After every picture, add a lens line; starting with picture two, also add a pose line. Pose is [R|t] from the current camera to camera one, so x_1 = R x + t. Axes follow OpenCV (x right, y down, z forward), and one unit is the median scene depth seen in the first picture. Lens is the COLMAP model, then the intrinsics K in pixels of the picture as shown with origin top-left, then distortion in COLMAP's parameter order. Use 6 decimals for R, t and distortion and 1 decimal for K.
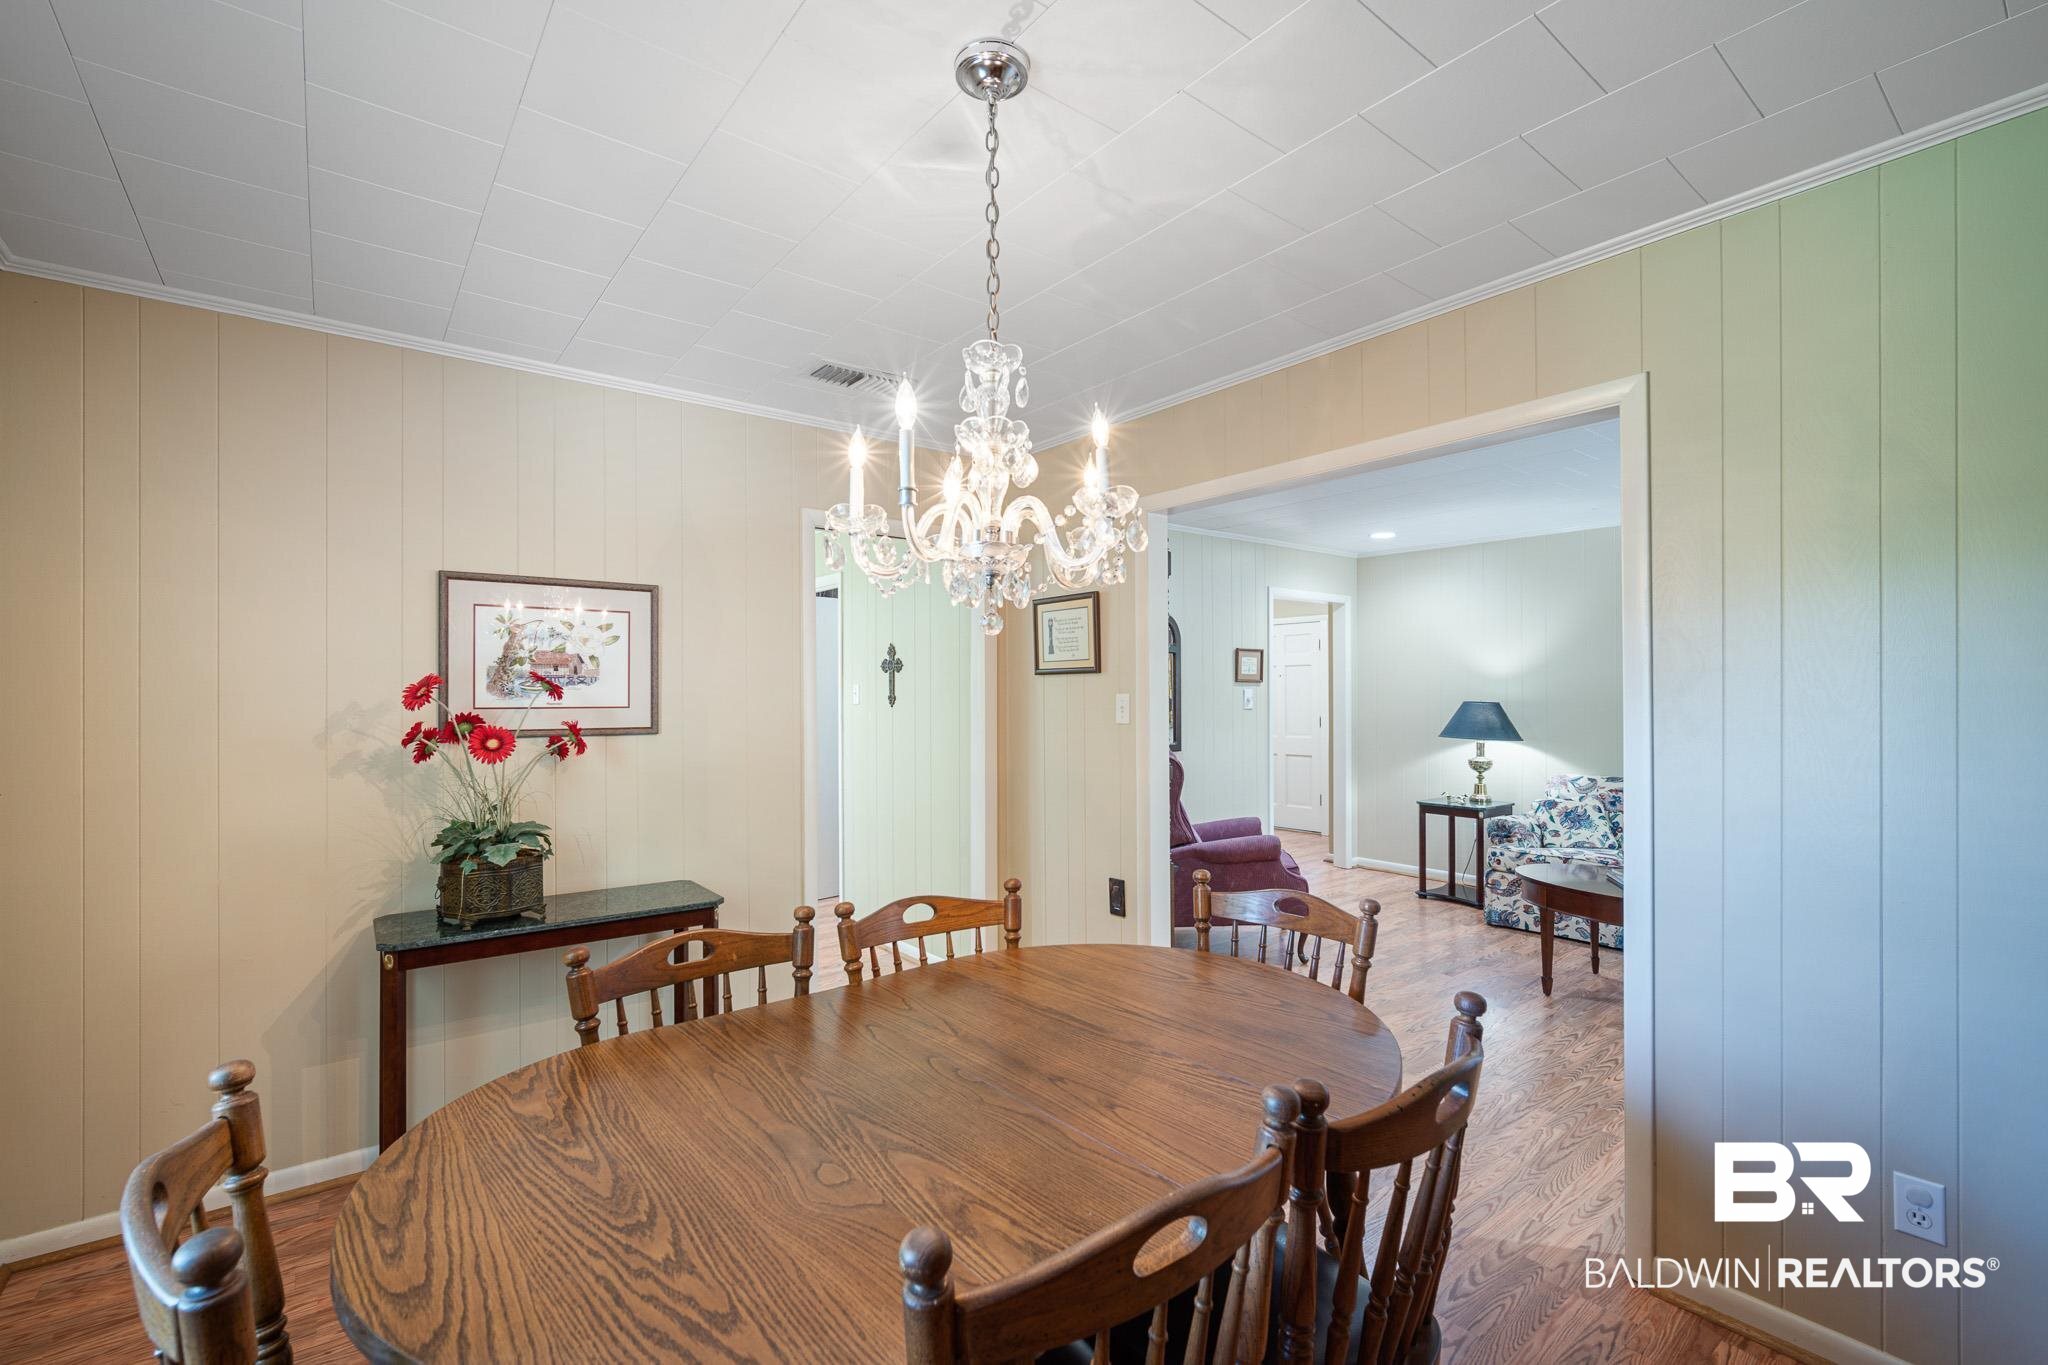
lens RADIAL K [[894.6, 0, 1029.1], [0, 894.6, 681.9], [0, 0, 1]] dist [-0.001259, -0.000059]
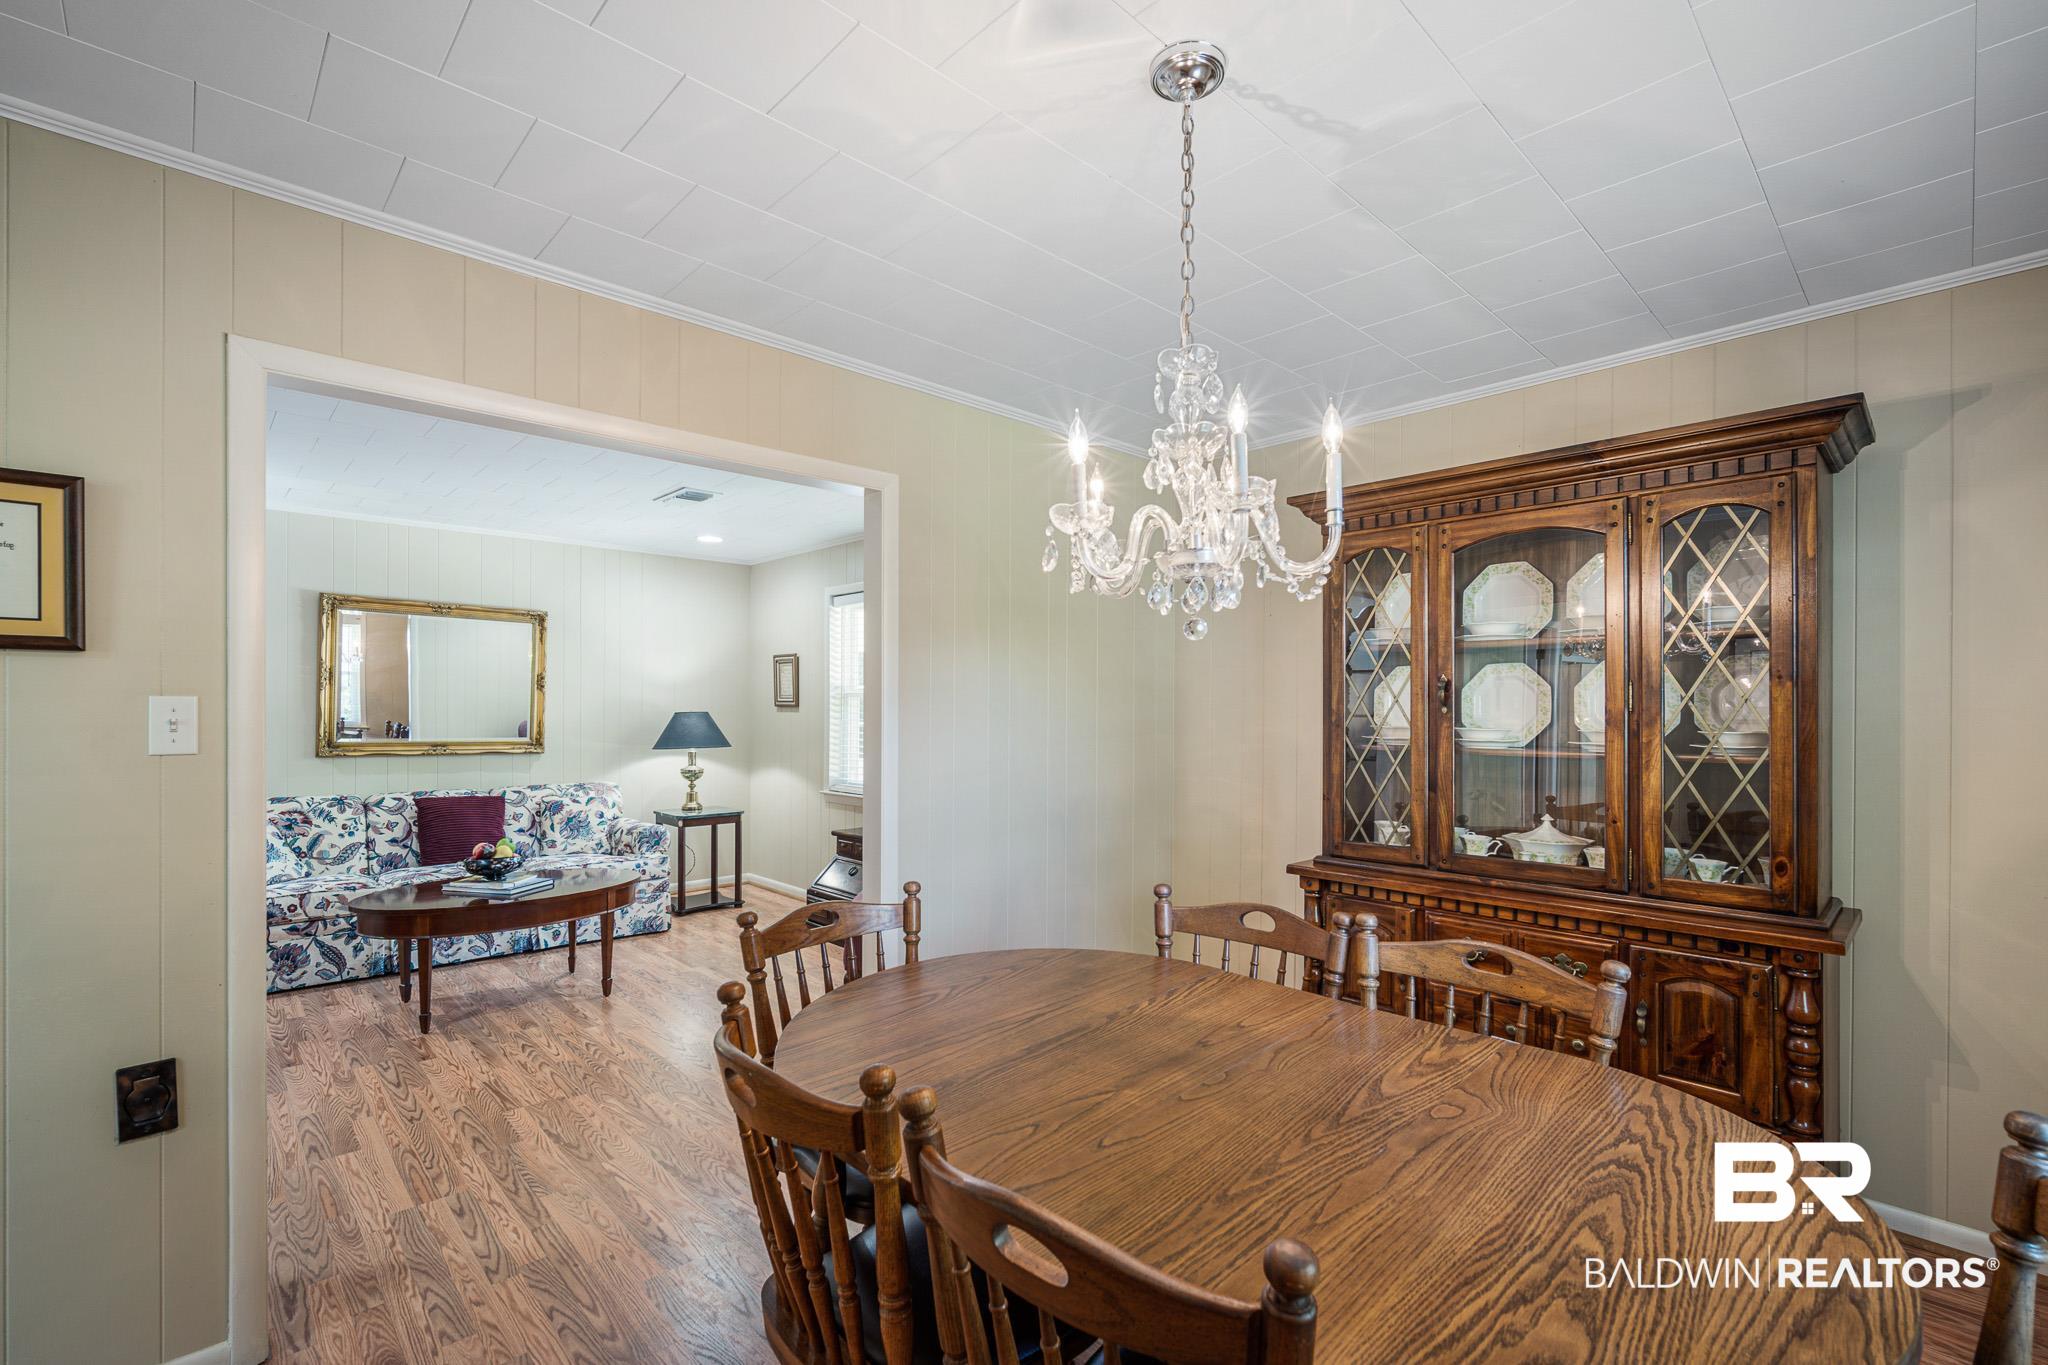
lens RADIAL K [[907.4, 0, 1024.2], [0, 907.4, 715.8], [0, 0, 1]] dist [-0.018634, 0.000276]
pose [[-0.098235, 0.004707, 0.995152, -1.131644], [-0.013621, 0.999889, -0.006074, 0.054168], [-0.995070, -0.014151, -0.098160, 1.428656]]
